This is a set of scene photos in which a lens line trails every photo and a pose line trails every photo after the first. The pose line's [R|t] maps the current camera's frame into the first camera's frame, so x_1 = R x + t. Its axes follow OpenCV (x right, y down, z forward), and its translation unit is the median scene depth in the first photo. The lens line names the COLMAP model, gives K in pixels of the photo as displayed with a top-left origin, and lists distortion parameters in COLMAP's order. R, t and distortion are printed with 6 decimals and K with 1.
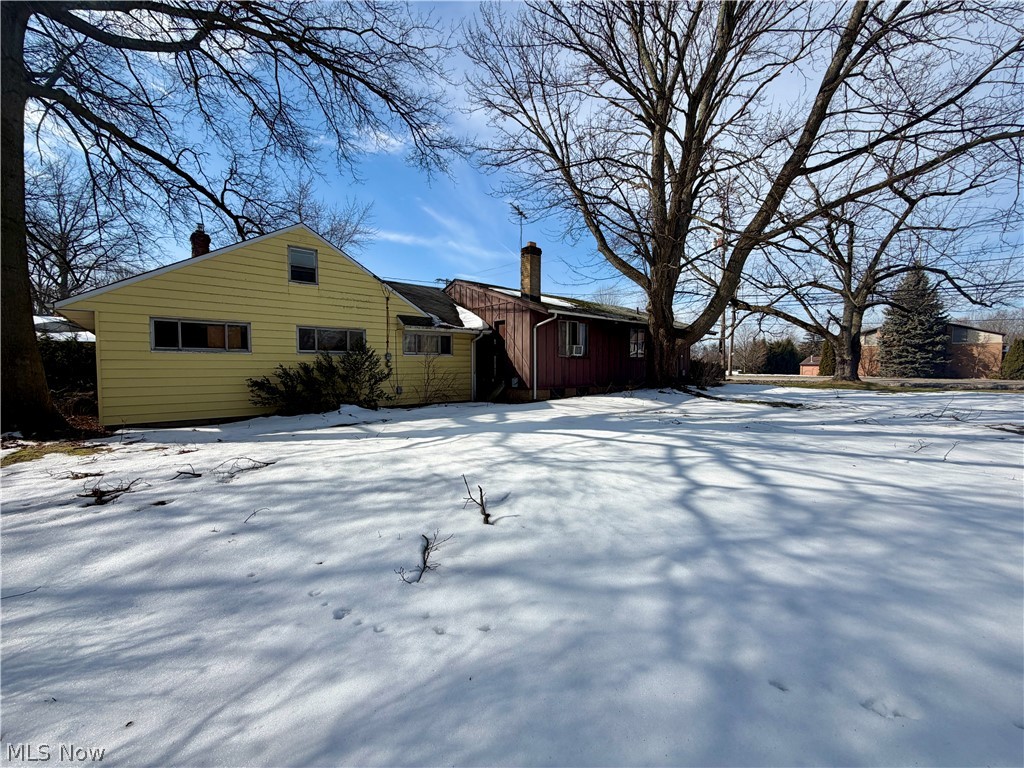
lens RADIAL K [[404.9, 0, 512.0], [0, 404.9, 384.0], [0, 0, 1]] dist [0.000793, 0.000103]
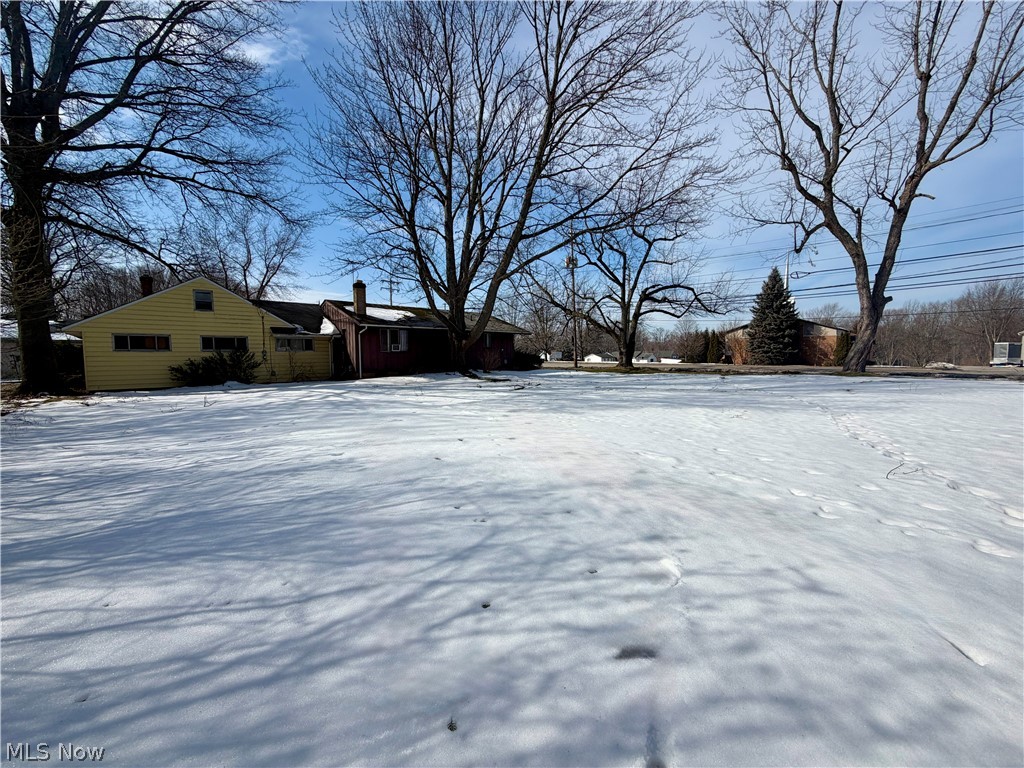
lens RADIAL K [[404.9, 0, 512.0], [0, 404.9, 384.0], [0, 0, 1]] dist [0.000793, 0.000103]
pose [[0.999798, -0.004988, 0.019478, 0.596872], [0.004443, 0.999601, 0.027887, 0.016024], [-0.019610, -0.027795, 0.999421, -0.595190]]
